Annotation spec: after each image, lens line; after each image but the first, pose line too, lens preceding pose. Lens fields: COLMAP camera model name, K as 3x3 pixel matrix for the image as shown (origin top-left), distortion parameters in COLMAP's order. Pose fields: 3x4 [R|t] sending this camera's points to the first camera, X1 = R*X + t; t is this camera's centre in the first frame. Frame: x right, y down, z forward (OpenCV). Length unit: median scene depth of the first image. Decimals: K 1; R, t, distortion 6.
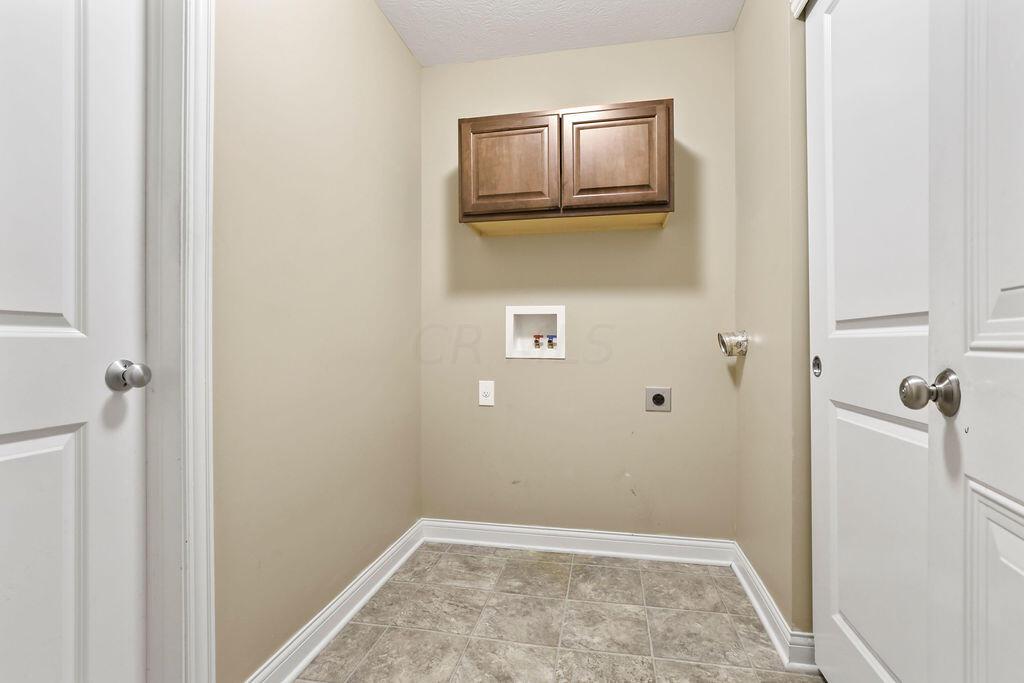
lens RADIAL K [[482.6, 0, 512.7], [0, 482.6, 343.0], [0, 0, 1]] dist [-0.009863, 0.002127]
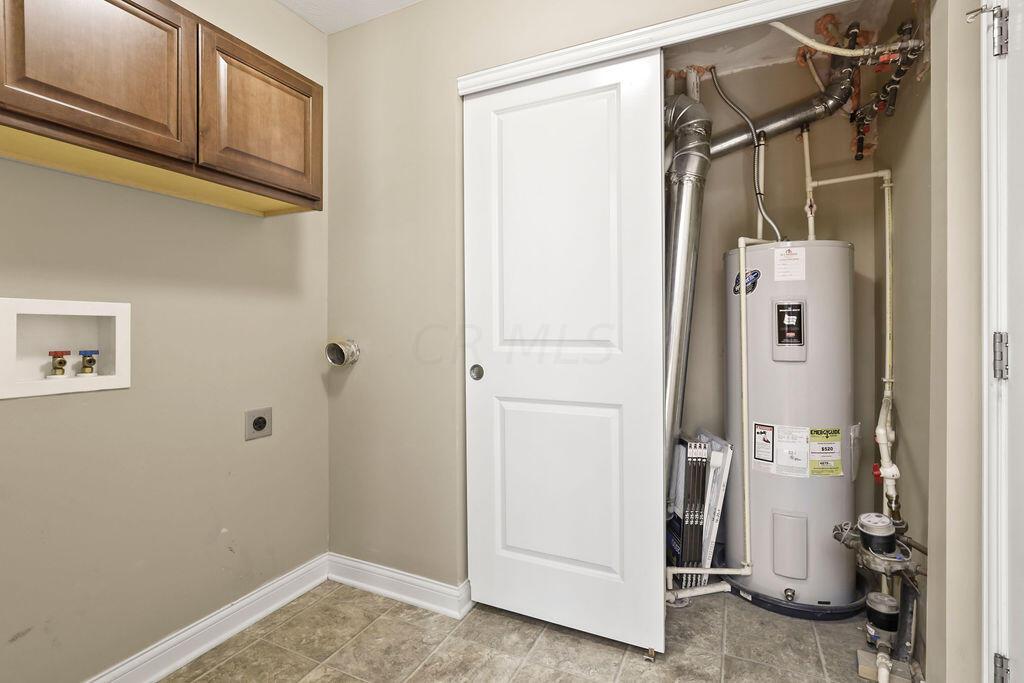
lens RADIAL K [[482.6, 0, 513.6], [0, 482.6, 333.9], [0, 0, 1]] dist [-0.009863, 0.002127]
pose [[0.268240, -0.000933, 0.963352, -0.425624], [0.033851, 0.999391, -0.008457, -0.017385], [-0.962757, 0.034879, 0.268108, 0.394545]]
